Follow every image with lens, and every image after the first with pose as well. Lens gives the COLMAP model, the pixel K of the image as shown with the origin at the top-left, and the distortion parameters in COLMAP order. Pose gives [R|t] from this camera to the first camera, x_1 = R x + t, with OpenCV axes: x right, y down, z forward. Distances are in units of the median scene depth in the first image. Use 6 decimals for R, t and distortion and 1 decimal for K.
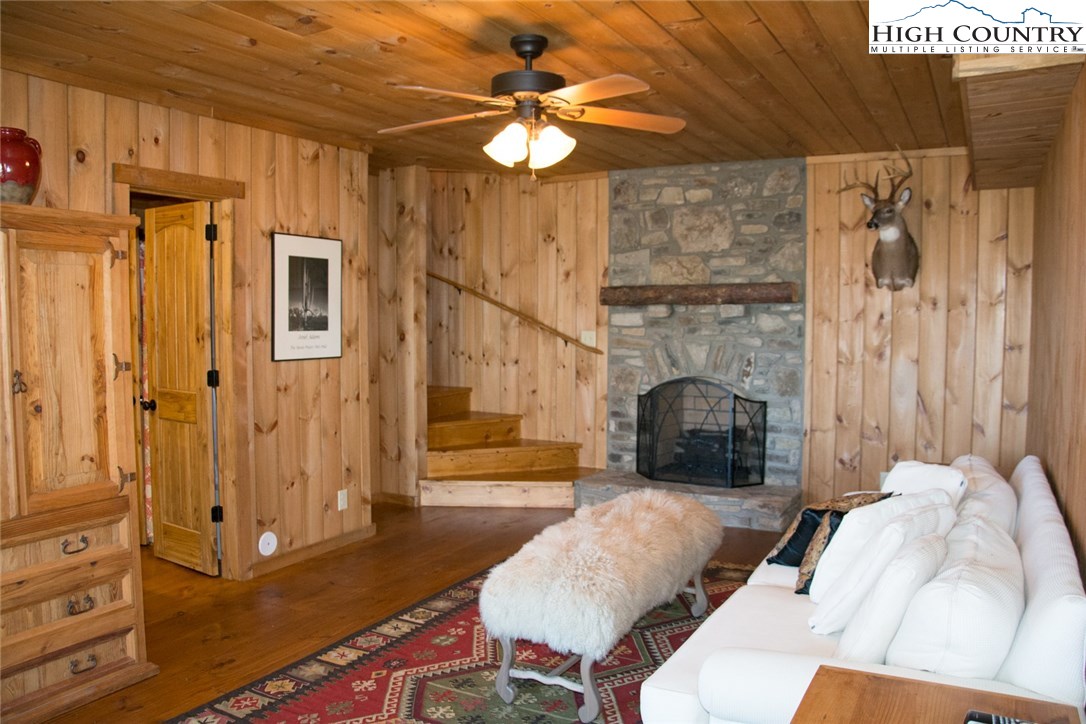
lens RADIAL K [[845.3, 0, 541.3], [0, 845.3, 365.5], [0, 0, 1]] dist [-0.168417, 0.123643]
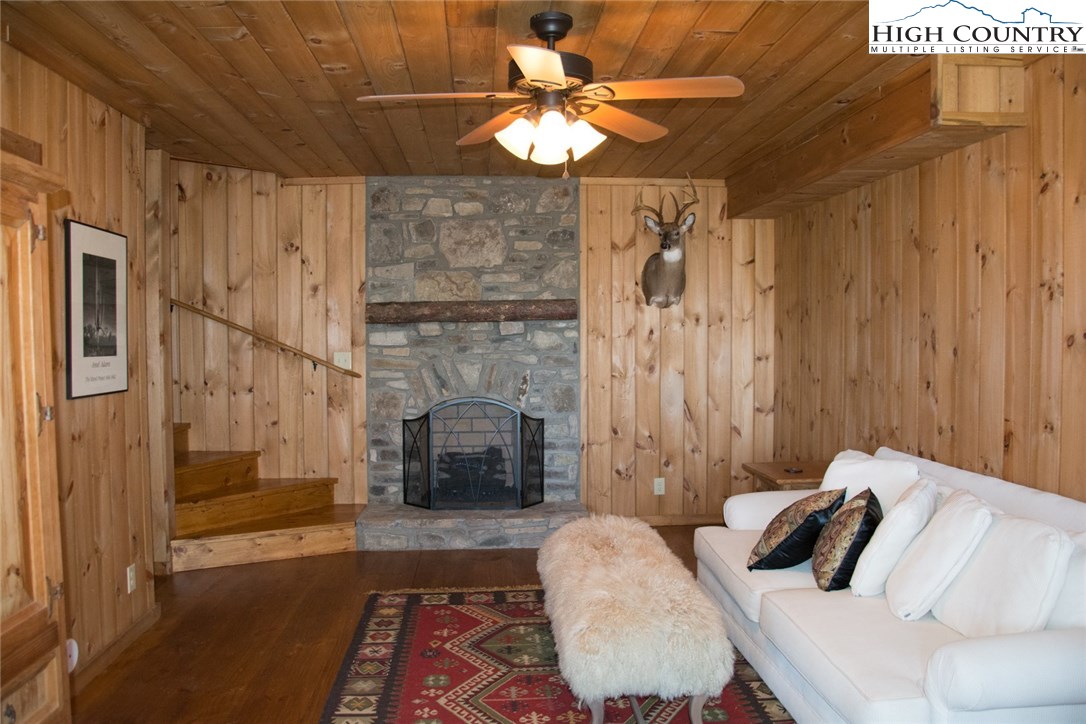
lens RADIAL K [[851.1, 0, 543.0], [0, 851.1, 362.0], [0, 0, 1]] dist [-0.168986, 0.127164]
pose [[0.838584, -0.023815, 0.544252, -0.300784], [0.040075, 0.999034, -0.018032, -0.006554], [-0.543297, 0.036932, 0.838728, 0.156737]]
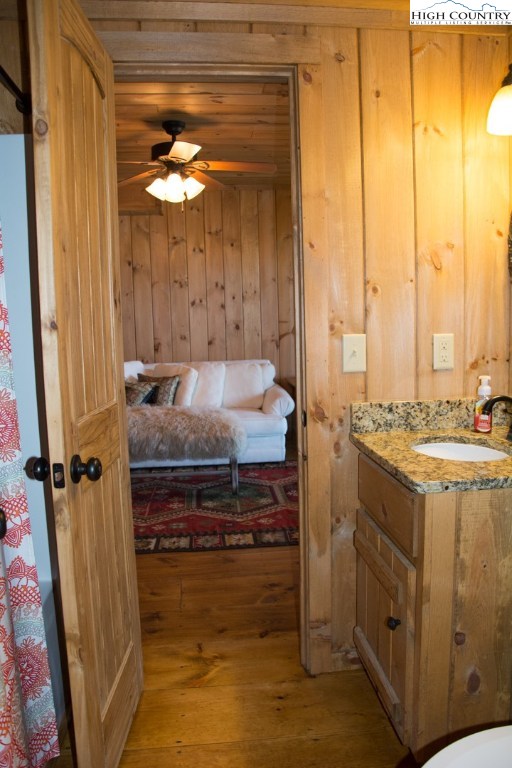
lens RADIAL K [[597.8, 0, 256.0], [0, 597.8, 384.0], [0, 0, 1]] dist [-0.168417, 0.123643]
pose [[-0.567948, -0.080732, 0.819095, -0.641199], [0.075284, 0.985910, 0.149375, -0.024498], [-0.819614, 0.146502, -0.553868, 0.922308]]
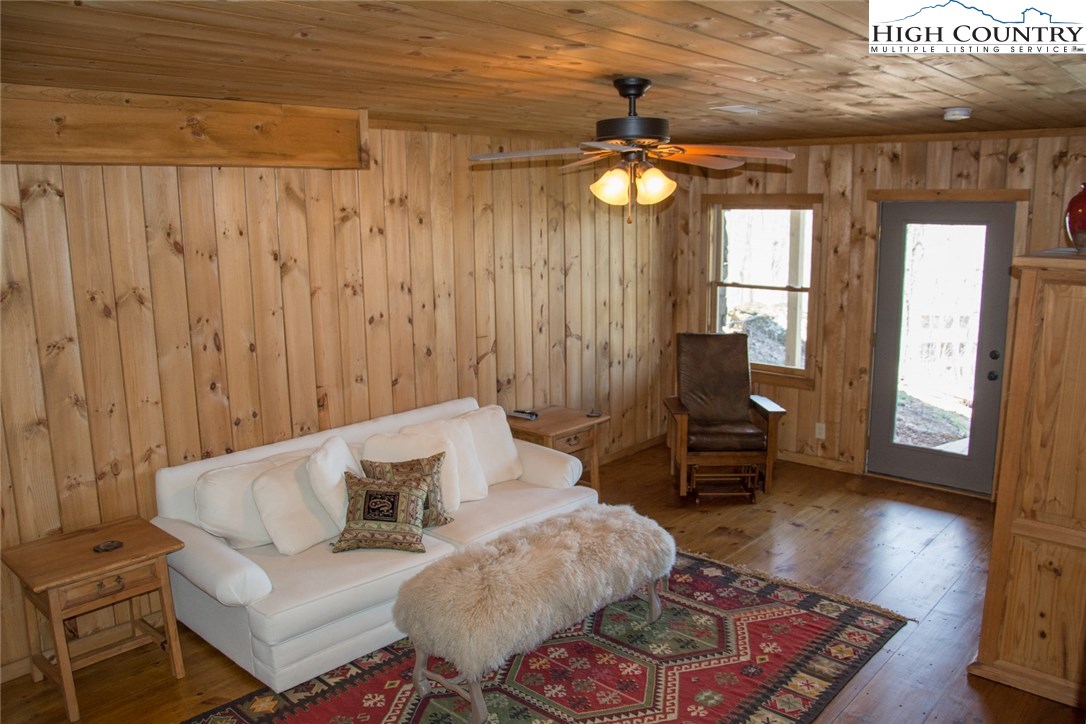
lens RADIAL K [[845.3, 0, 541.3], [0, 845.3, 365.5], [0, 0, 1]] dist [-0.168417, 0.123643]
pose [[-0.972677, -0.029869, 0.230234, -0.088507], [0.026799, 0.970615, 0.239142, -0.174352], [-0.230611, 0.238778, -0.943294, 1.207112]]
